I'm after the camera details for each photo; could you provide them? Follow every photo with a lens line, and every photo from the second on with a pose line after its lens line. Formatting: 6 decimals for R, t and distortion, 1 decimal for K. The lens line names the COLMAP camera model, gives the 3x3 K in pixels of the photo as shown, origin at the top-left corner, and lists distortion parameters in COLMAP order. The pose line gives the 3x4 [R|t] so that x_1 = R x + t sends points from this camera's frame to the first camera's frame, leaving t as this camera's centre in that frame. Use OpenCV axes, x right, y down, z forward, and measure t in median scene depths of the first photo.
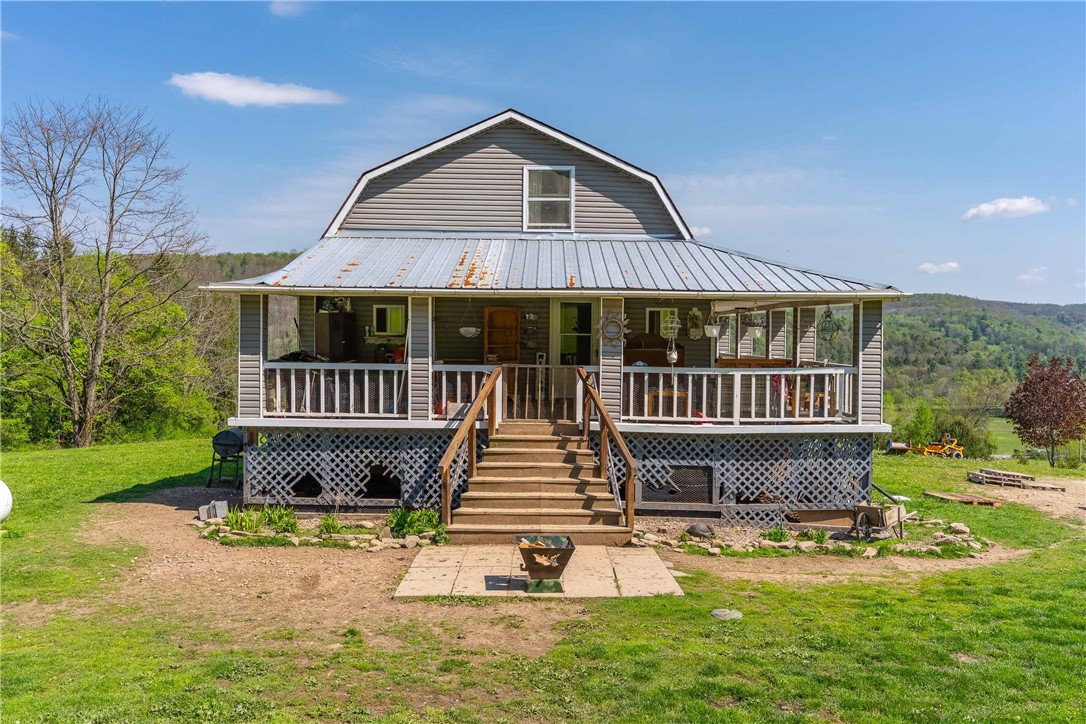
lens RADIAL K [[938.9, 0, 543.9], [0, 938.9, 360.2], [0, 0, 1]] dist [-0.001723, -0.001469]
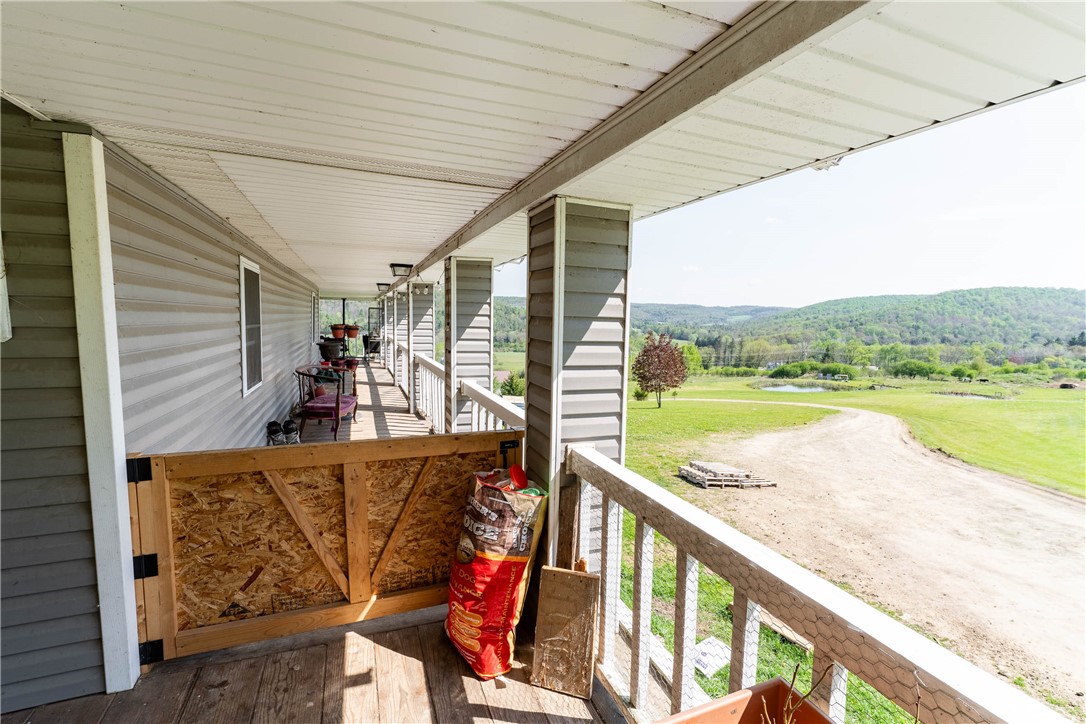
lens RADIAL K [[484.3, 0, 545.5], [0, 484.3, 362.6], [0, 0, 1]] dist [-0.004618, -0.000014]
pose [[0.931611, -0.023528, 0.362695, 0.180878], [-0.002211, 0.997517, 0.070389, -0.022177], [-0.363451, -0.066377, 0.929246, 0.711670]]
